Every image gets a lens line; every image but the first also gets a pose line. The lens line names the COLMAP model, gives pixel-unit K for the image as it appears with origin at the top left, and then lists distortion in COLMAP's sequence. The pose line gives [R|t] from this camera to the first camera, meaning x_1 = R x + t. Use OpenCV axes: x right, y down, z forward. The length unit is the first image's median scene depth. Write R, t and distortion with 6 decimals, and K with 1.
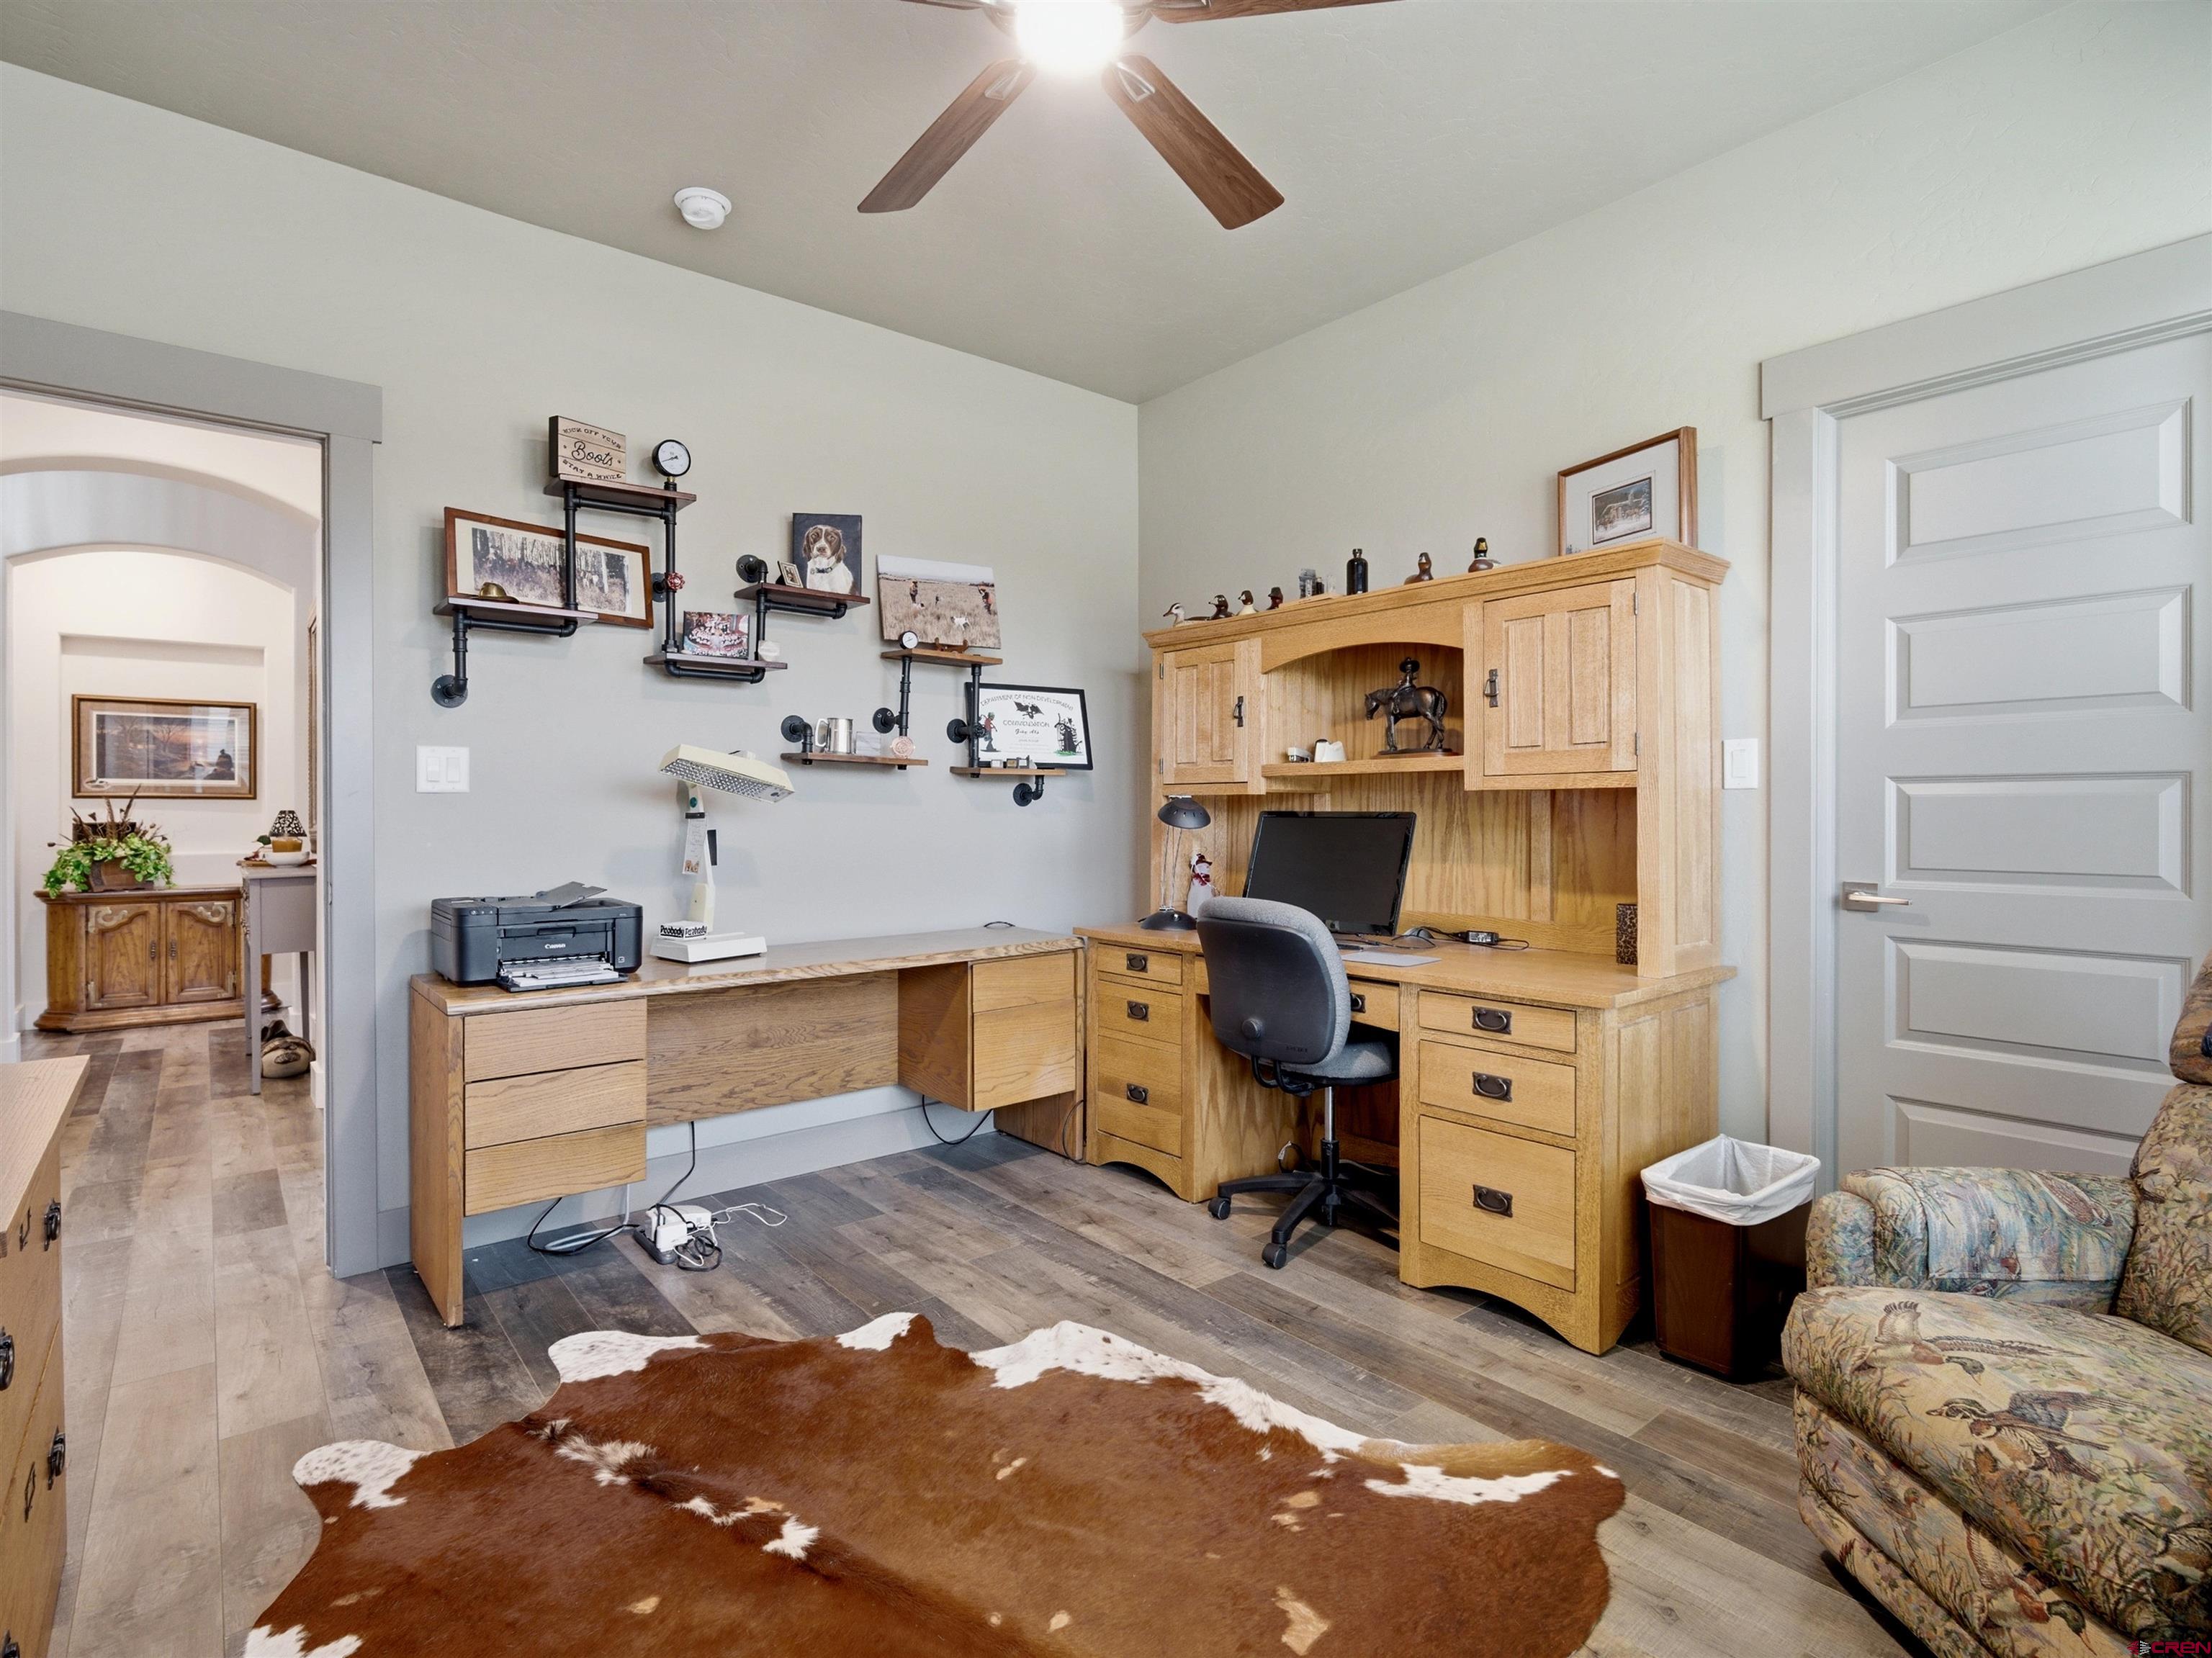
lens RADIAL K [[1107.0, 0, 1117.1], [0, 1107.0, 818.8], [0, 0, 1]] dist [-0.006584, -0.000463]
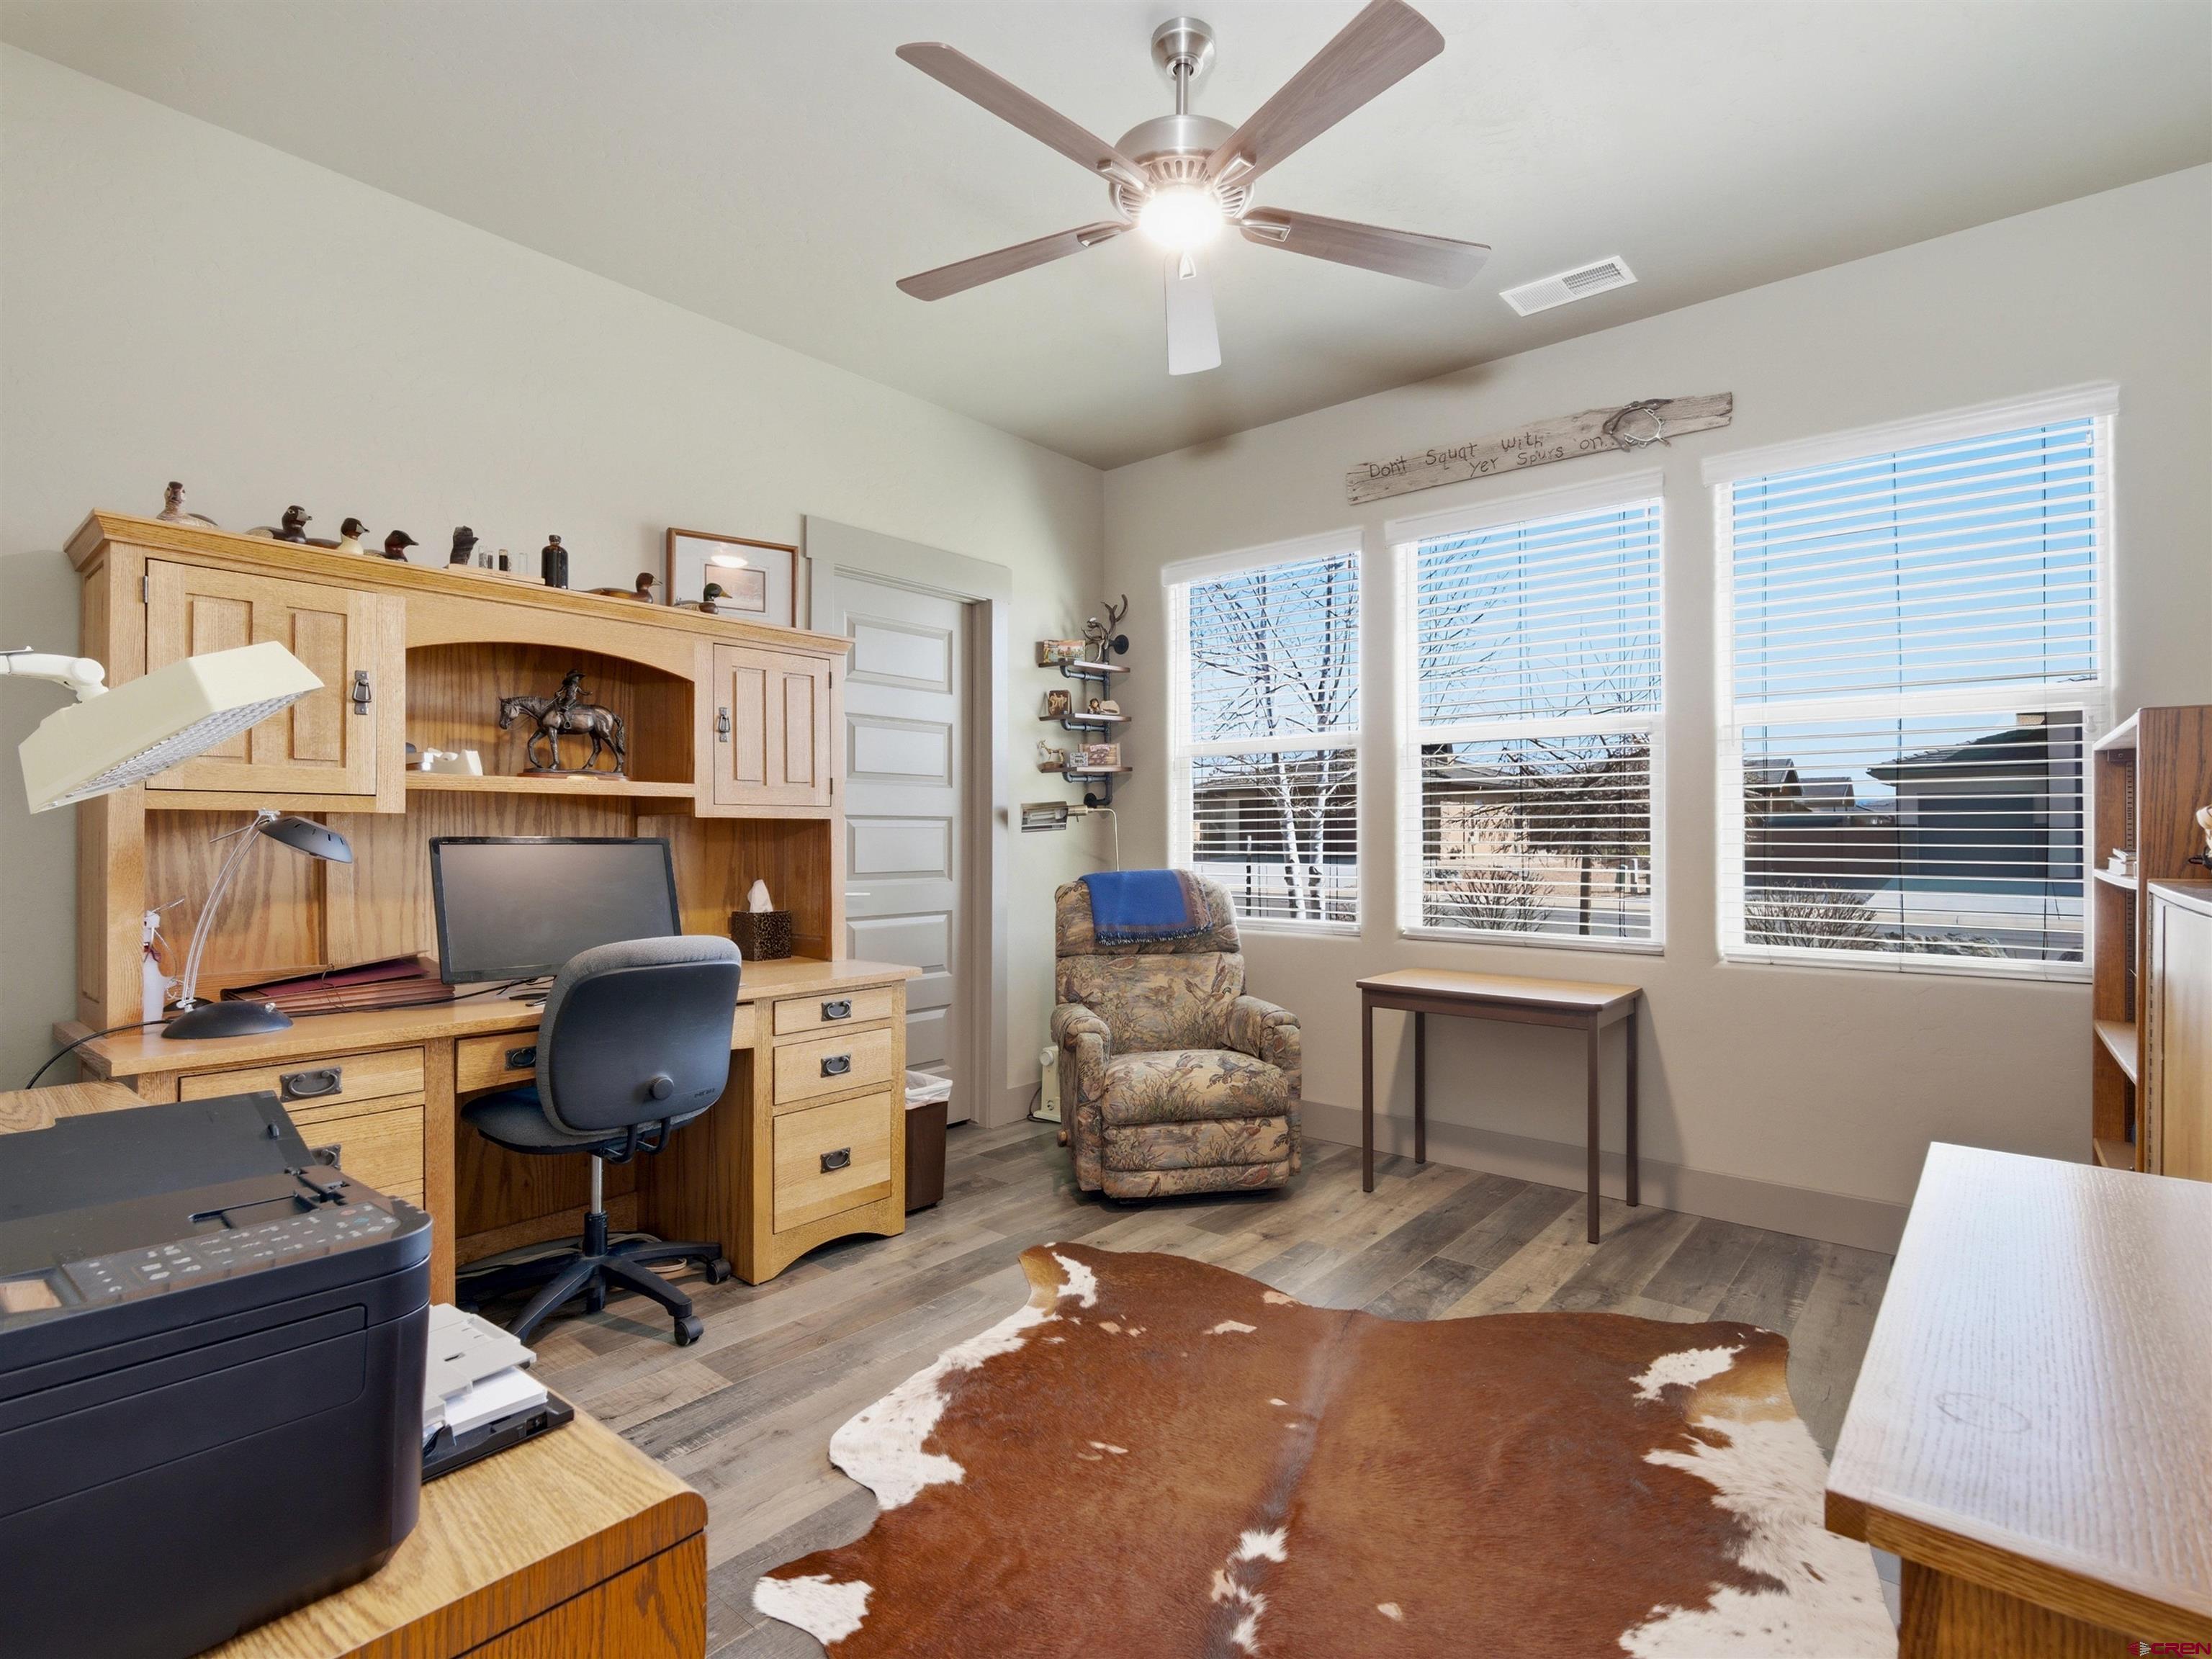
lens RADIAL K [[1081.0, 0, 1106.0], [0, 1081.0, 829.5], [0, 0, 1]] dist [-0.003916, -0.000179]
pose [[-0.166791, 0.011420, 0.985926, -0.932463], [0.008439, 0.999913, -0.010154, -0.000042], [-0.985956, 0.006626, -0.166873, 0.965214]]
